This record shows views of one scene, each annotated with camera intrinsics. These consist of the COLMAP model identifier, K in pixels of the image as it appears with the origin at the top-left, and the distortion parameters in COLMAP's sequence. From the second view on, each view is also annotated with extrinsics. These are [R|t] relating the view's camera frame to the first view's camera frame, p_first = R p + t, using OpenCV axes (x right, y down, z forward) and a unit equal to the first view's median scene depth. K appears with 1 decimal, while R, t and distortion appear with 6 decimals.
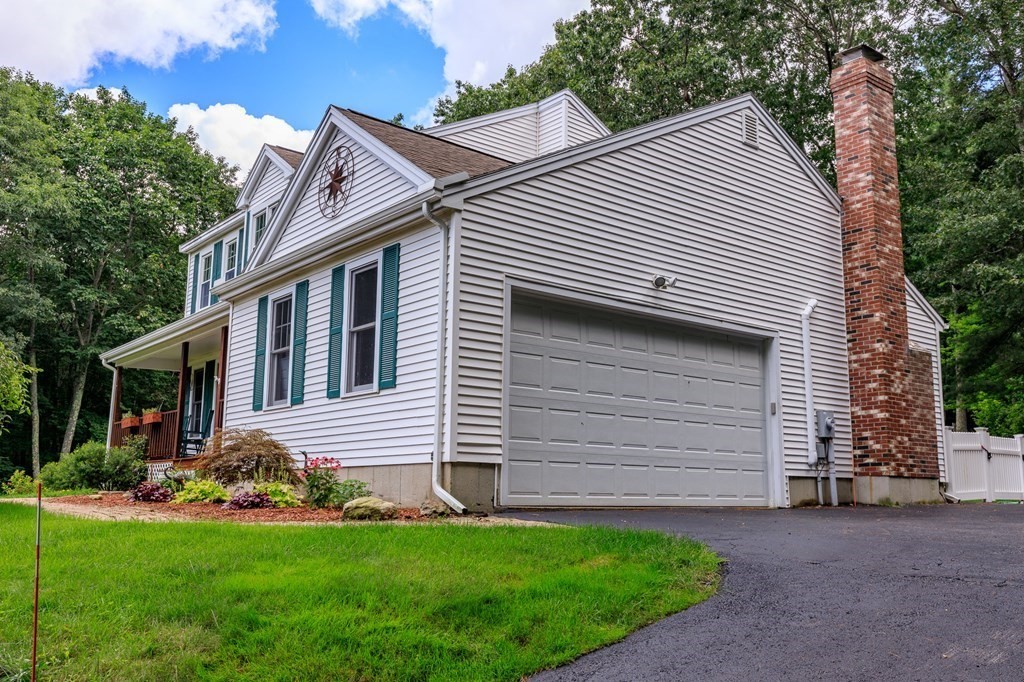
lens RADIAL K [[866.7, 0, 512.0], [0, 866.7, 341.0], [0, 0, 1]] dist [0.012180, 0.006474]
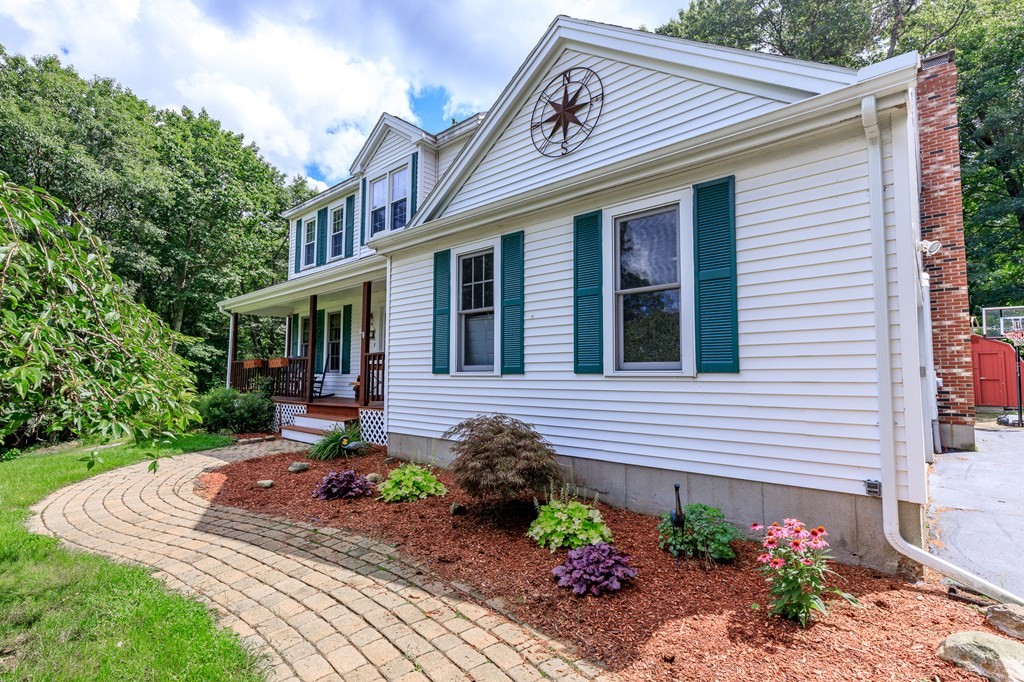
lens RADIAL K [[465.2, 0, 512.0], [0, 465.2, 341.0], [0, 0, 1]] dist [0.010424, -0.000020]
pose [[0.985256, 0.008611, 0.170870, -0.288835], [-0.025642, 0.994884, 0.097720, -0.005597], [-0.169154, -0.100660, 0.980436, 0.478197]]
